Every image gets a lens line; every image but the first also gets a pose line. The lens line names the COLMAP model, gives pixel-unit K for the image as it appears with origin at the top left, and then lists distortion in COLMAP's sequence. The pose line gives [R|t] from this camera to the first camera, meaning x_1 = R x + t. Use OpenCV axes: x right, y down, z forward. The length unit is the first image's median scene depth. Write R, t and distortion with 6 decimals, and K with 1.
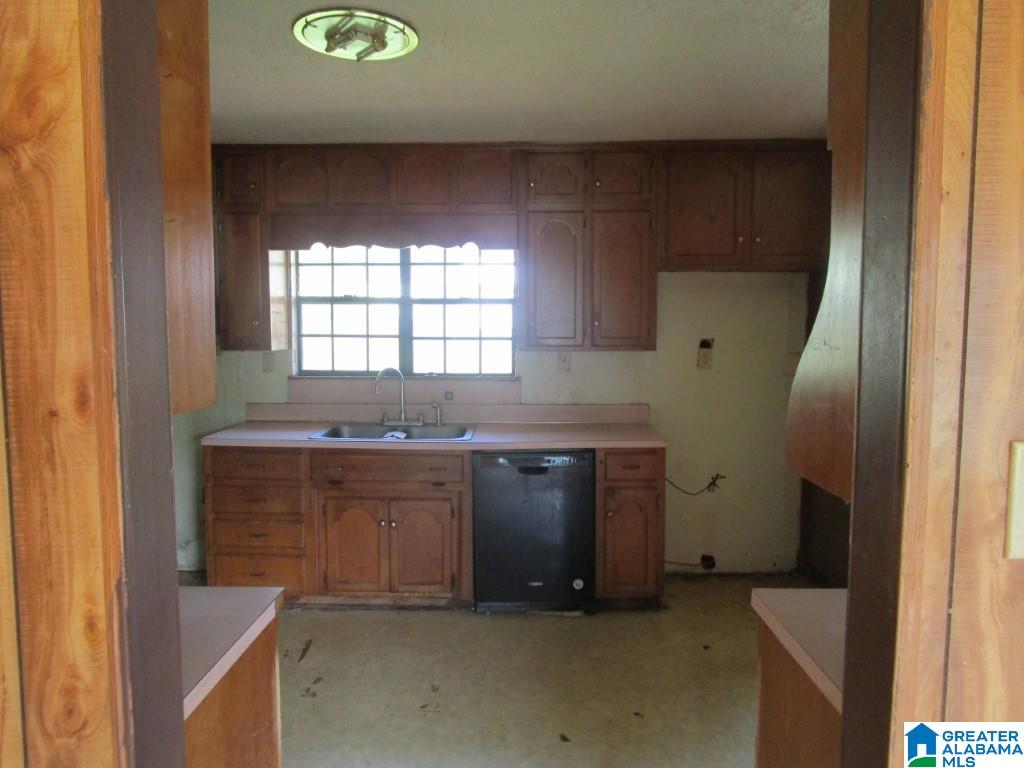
lens RADIAL K [[728.6, 0, 512.0], [0, 728.6, 384.0], [0, 0, 1]] dist [-0.017420, 0.004910]
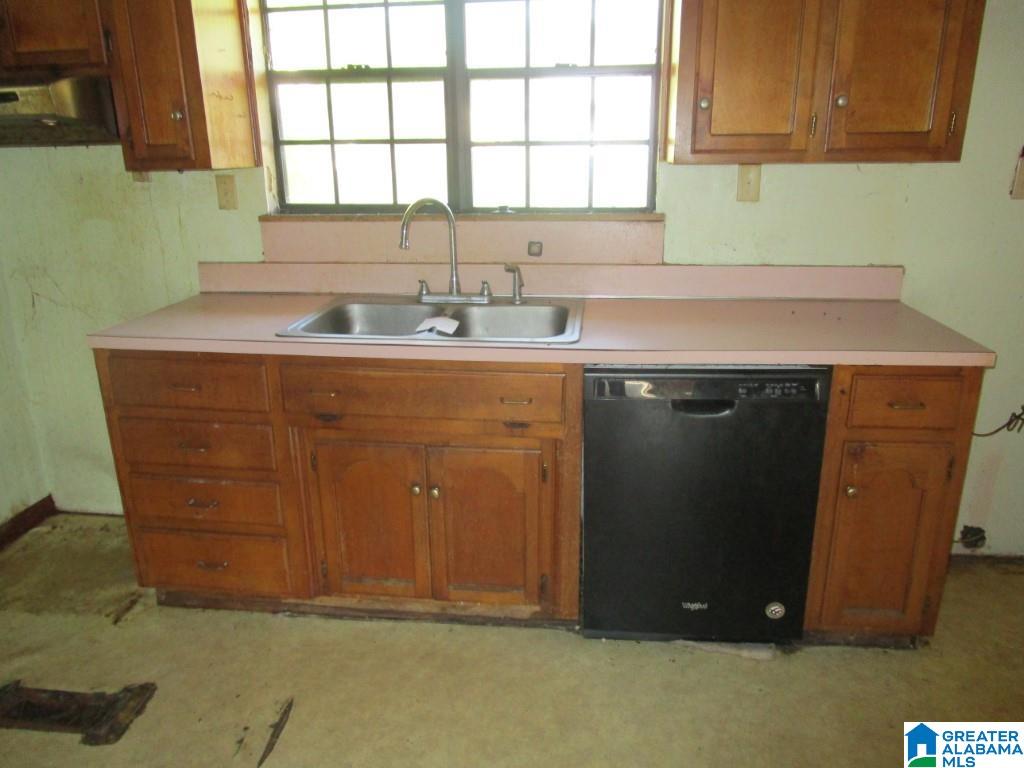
lens RADIAL K [[728.6, 0, 512.0], [0, 728.6, 384.0], [0, 0, 1]] dist [-0.017420, 0.004910]
pose [[0.994271, 0.019950, -0.105007, -0.047812], [0.004547, 0.973644, 0.228029, -0.011834], [0.106788, -0.227200, 0.967975, 0.476711]]
